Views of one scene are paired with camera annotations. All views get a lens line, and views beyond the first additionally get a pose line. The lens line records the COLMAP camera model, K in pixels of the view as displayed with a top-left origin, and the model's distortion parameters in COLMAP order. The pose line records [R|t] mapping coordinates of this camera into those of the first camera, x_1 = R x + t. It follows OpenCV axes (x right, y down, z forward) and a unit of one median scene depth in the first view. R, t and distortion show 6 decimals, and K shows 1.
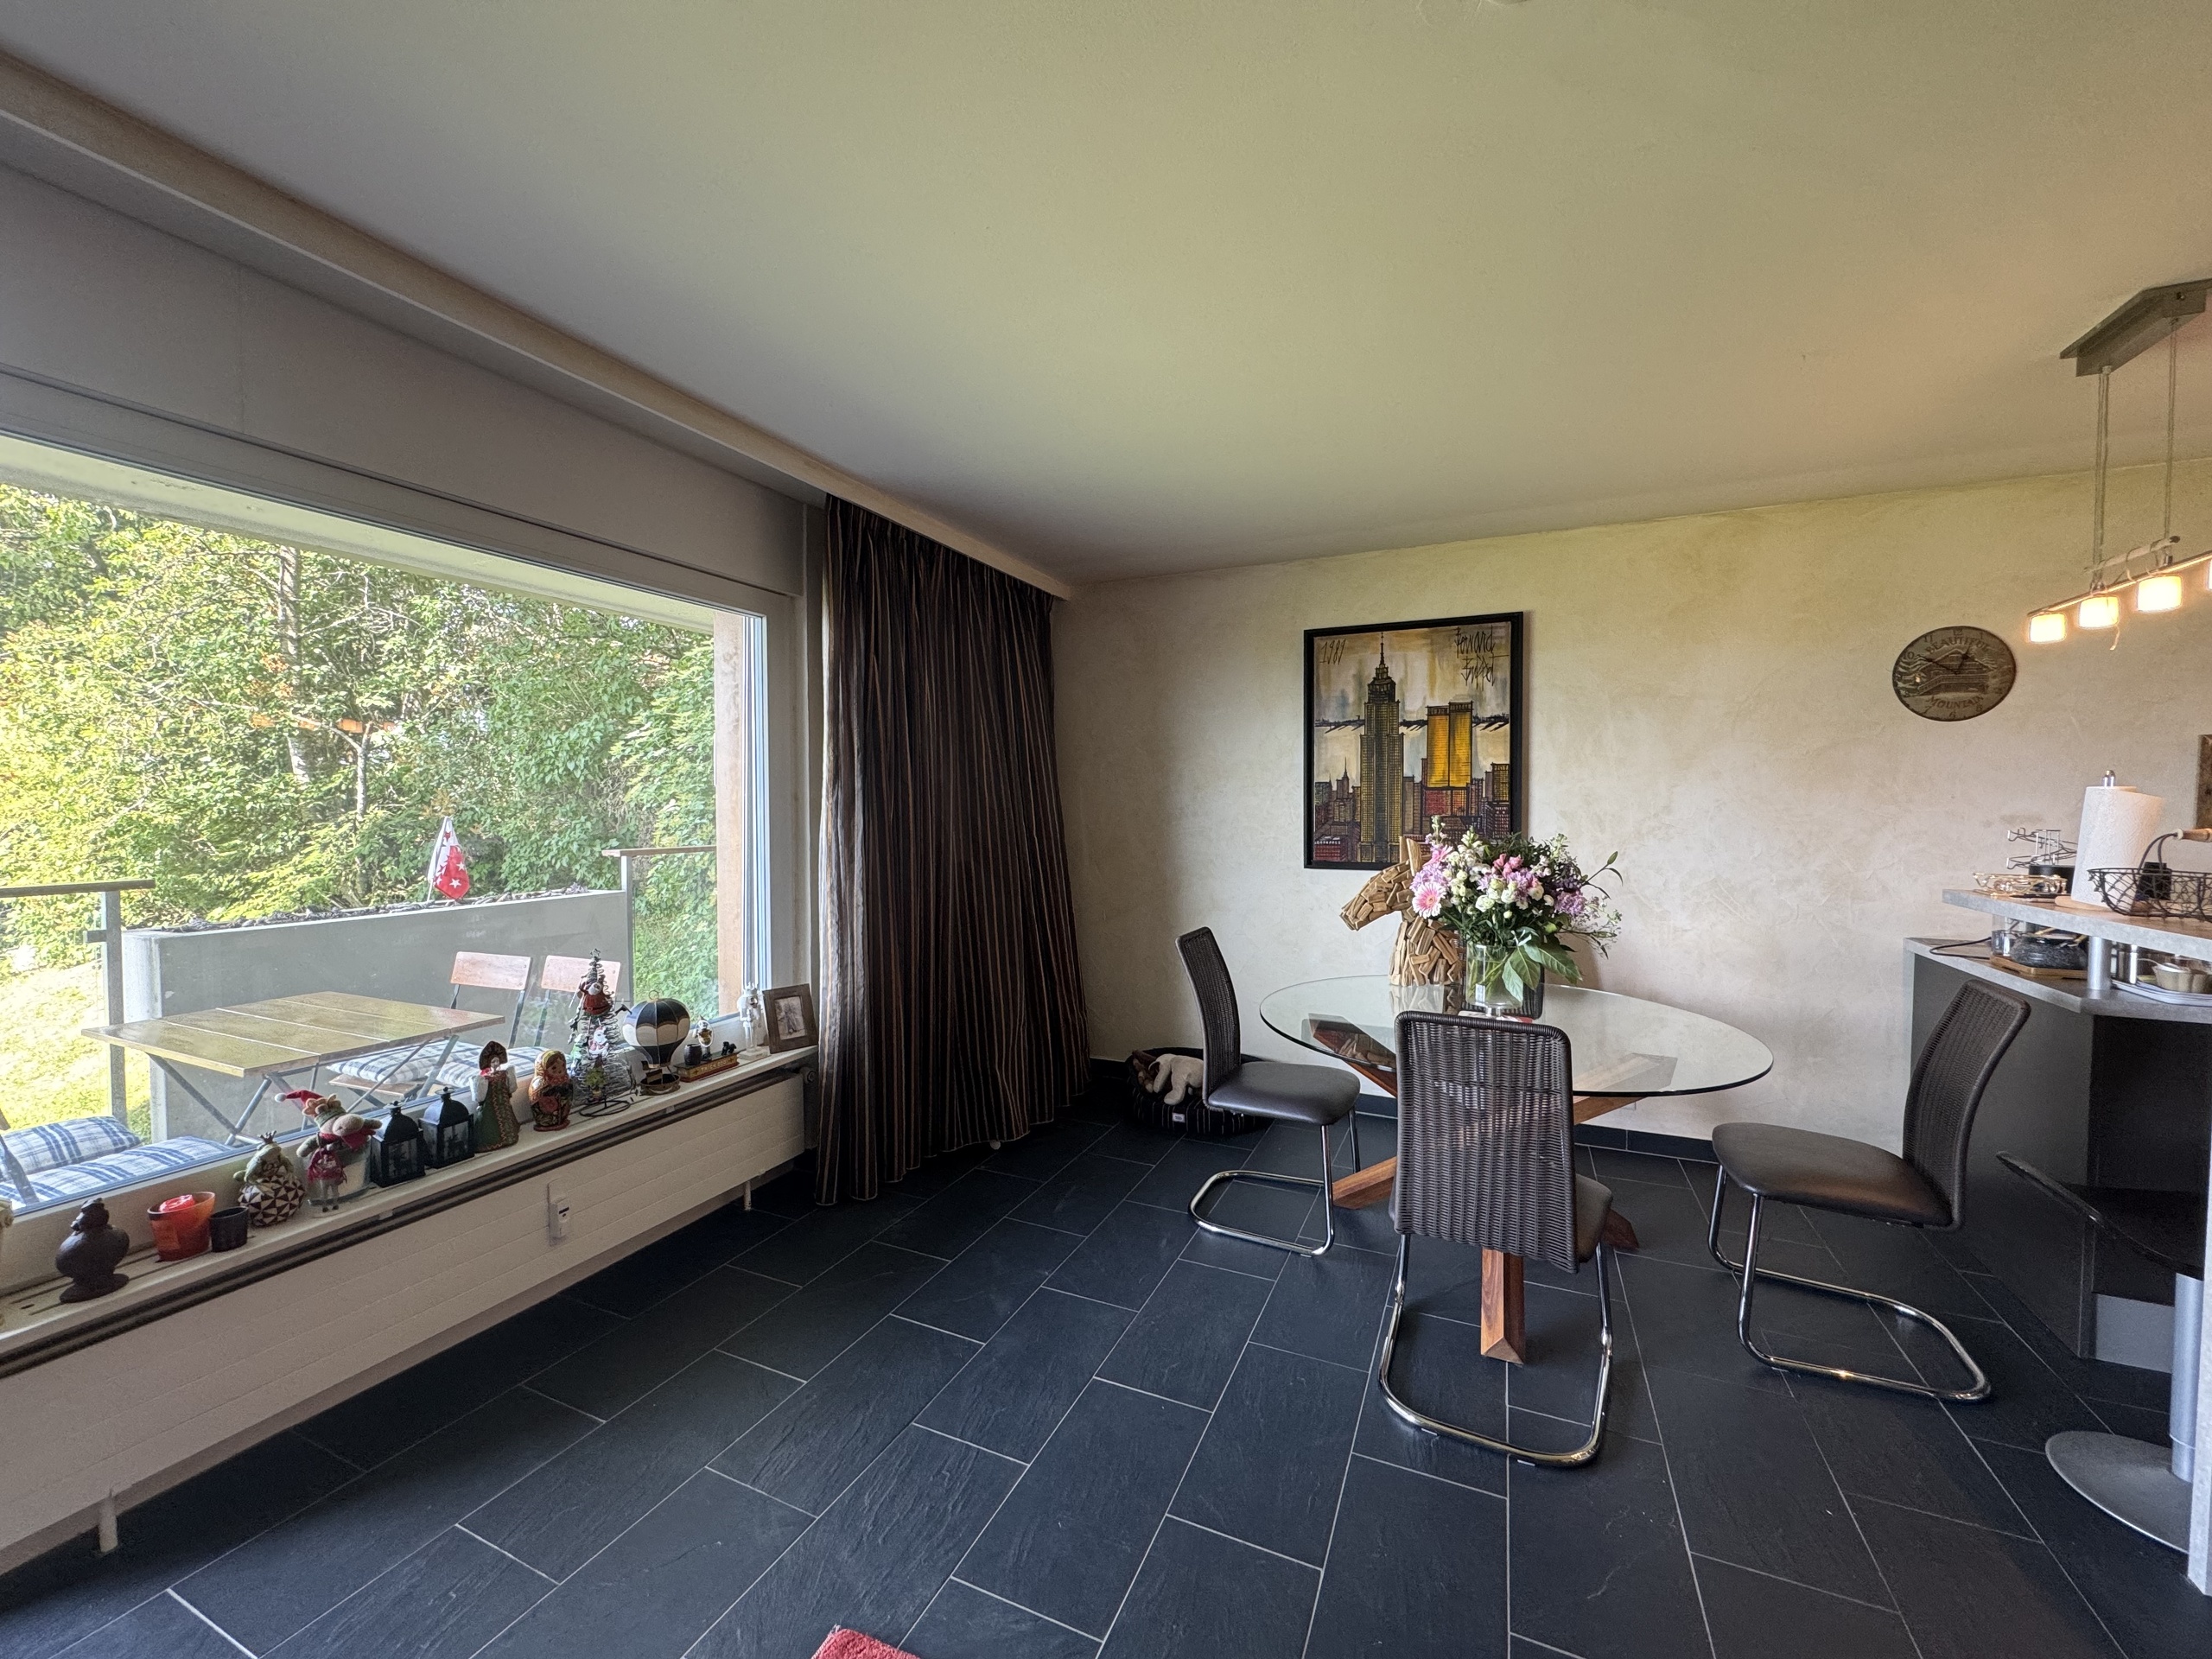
lens RADIAL K [[895.3, 0, 1101.1], [0, 895.3, 827.7], [0, 0, 1]] dist [-0.002708, -0.000111]
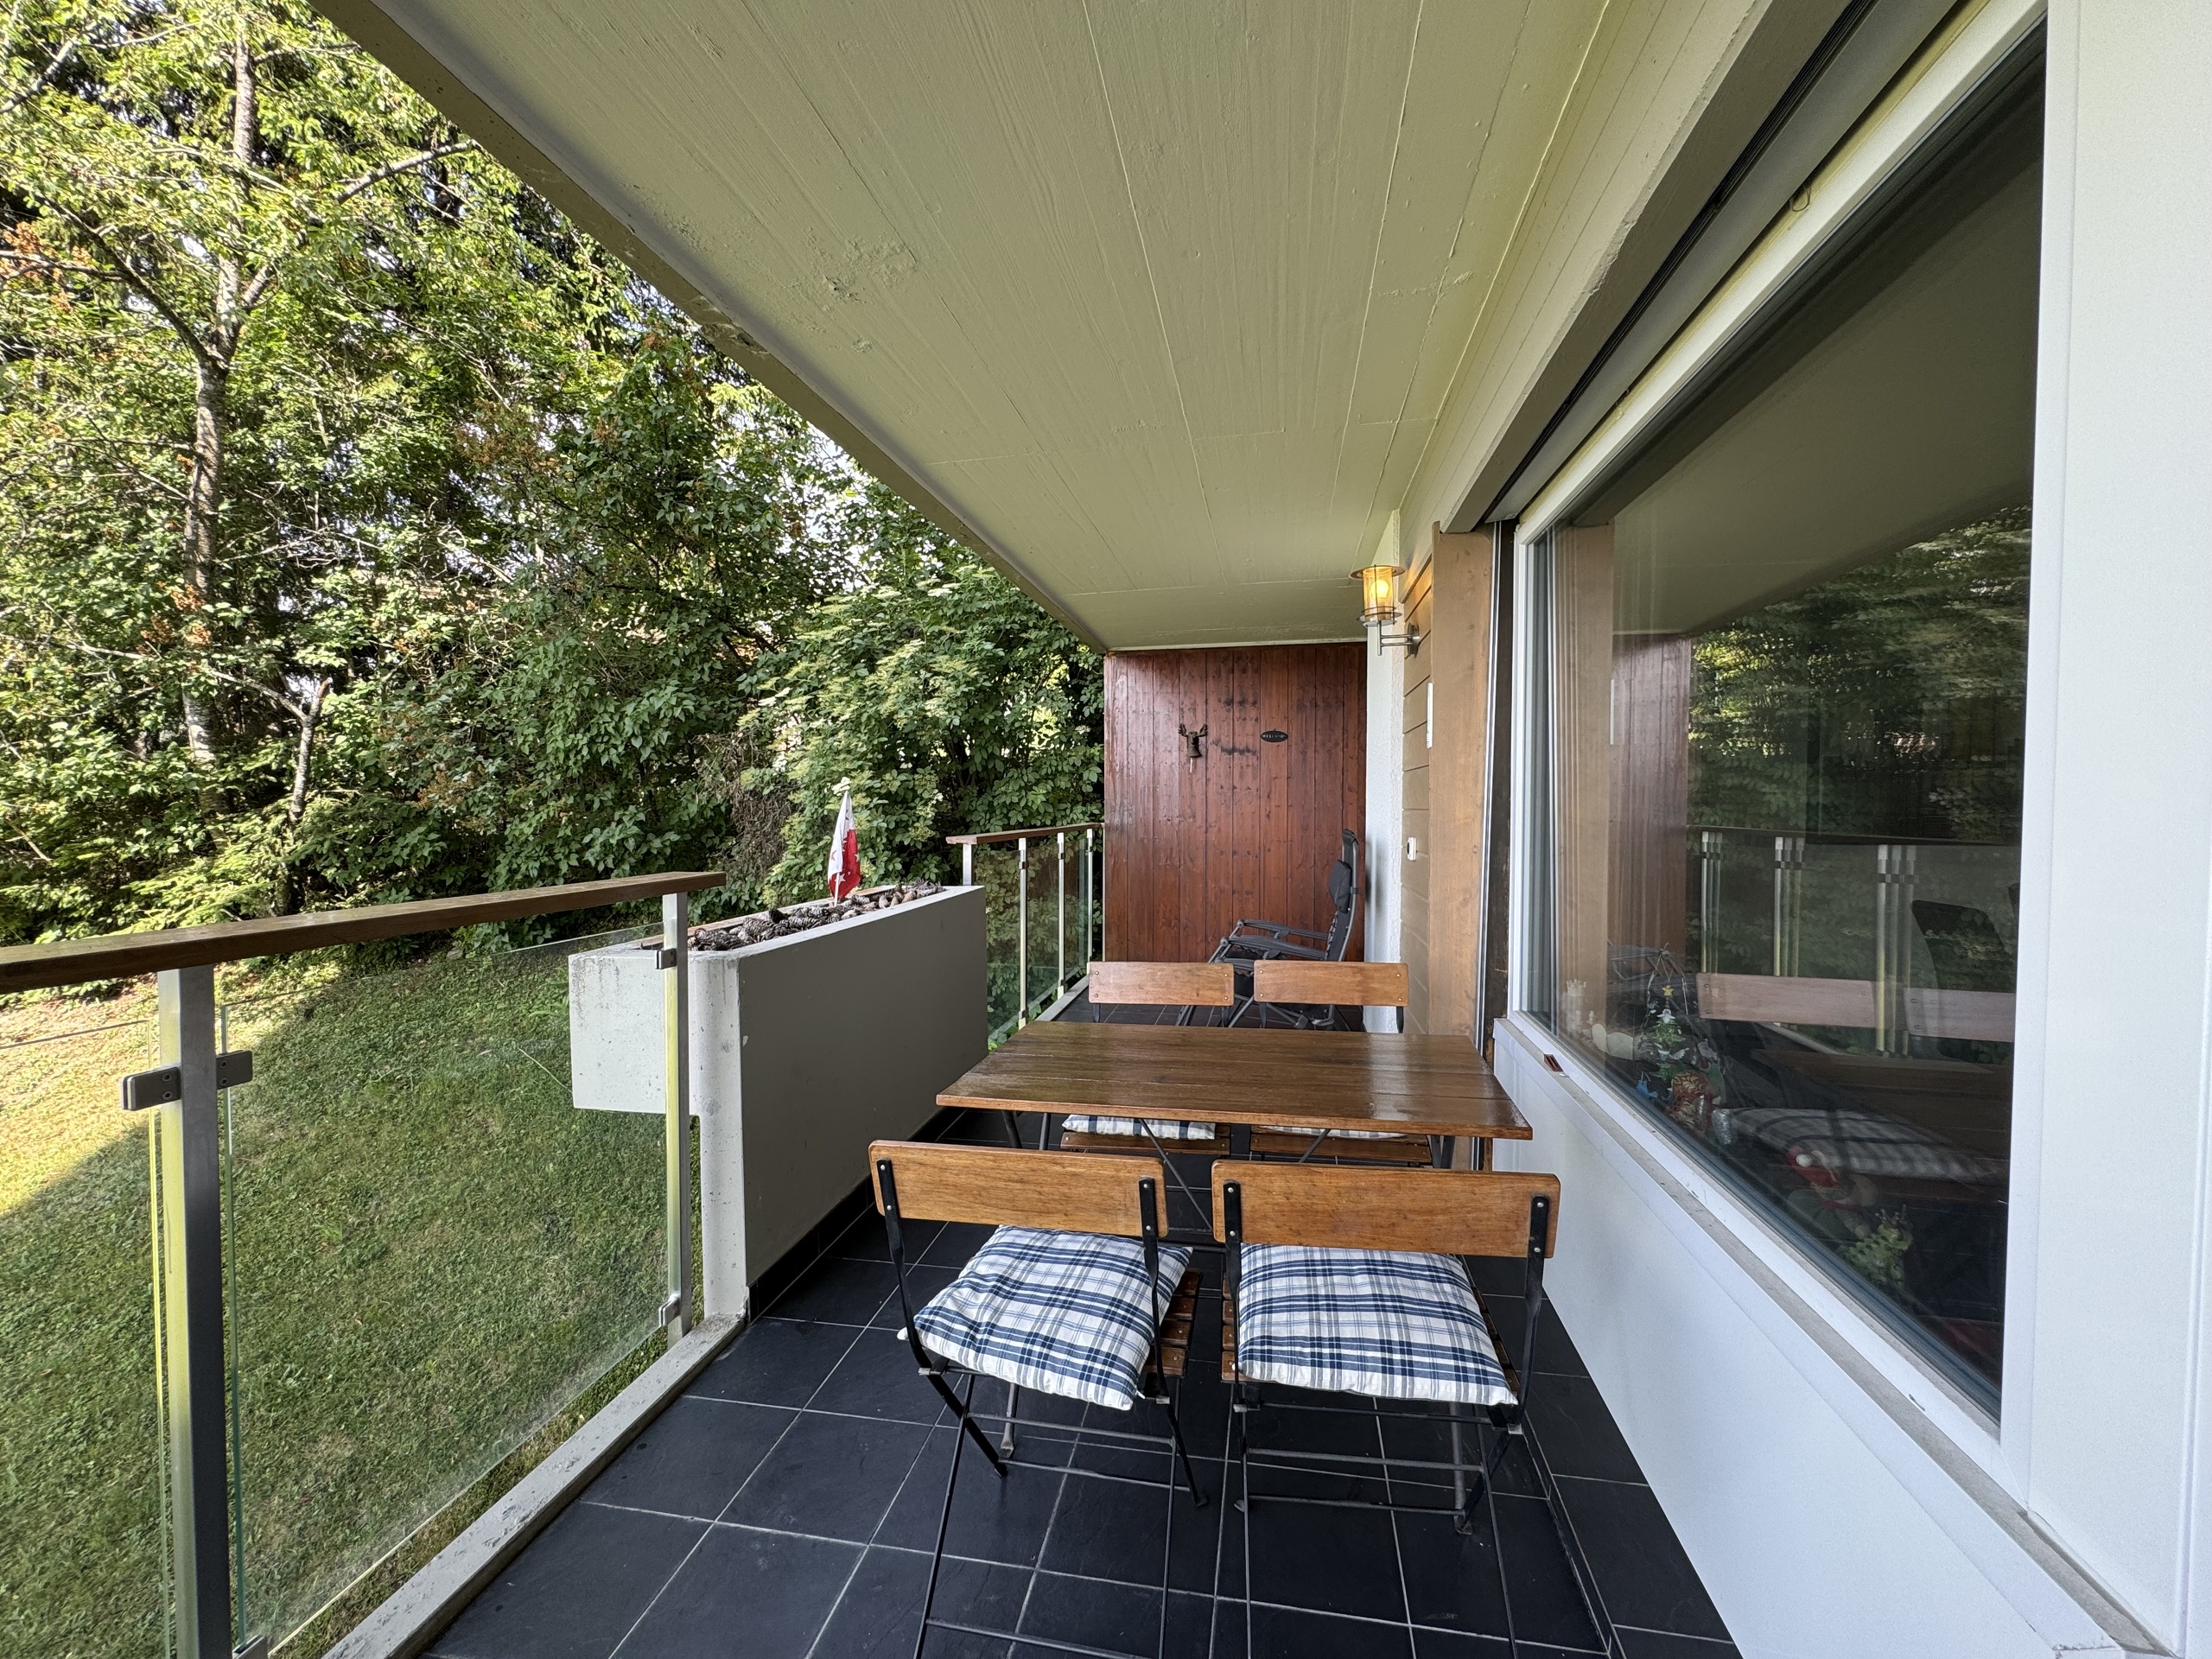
lens RADIAL K [[895.3, 0, 1107.8], [0, 895.3, 830.2], [0, 0, 1]] dist [-0.002708, -0.000111]
pose [[0.971650, -0.002520, 0.236410, -0.342332], [0.002484, 0.999997, 0.000449, 0.009659], [-0.236411, 0.000151, 0.971653, 0.098016]]
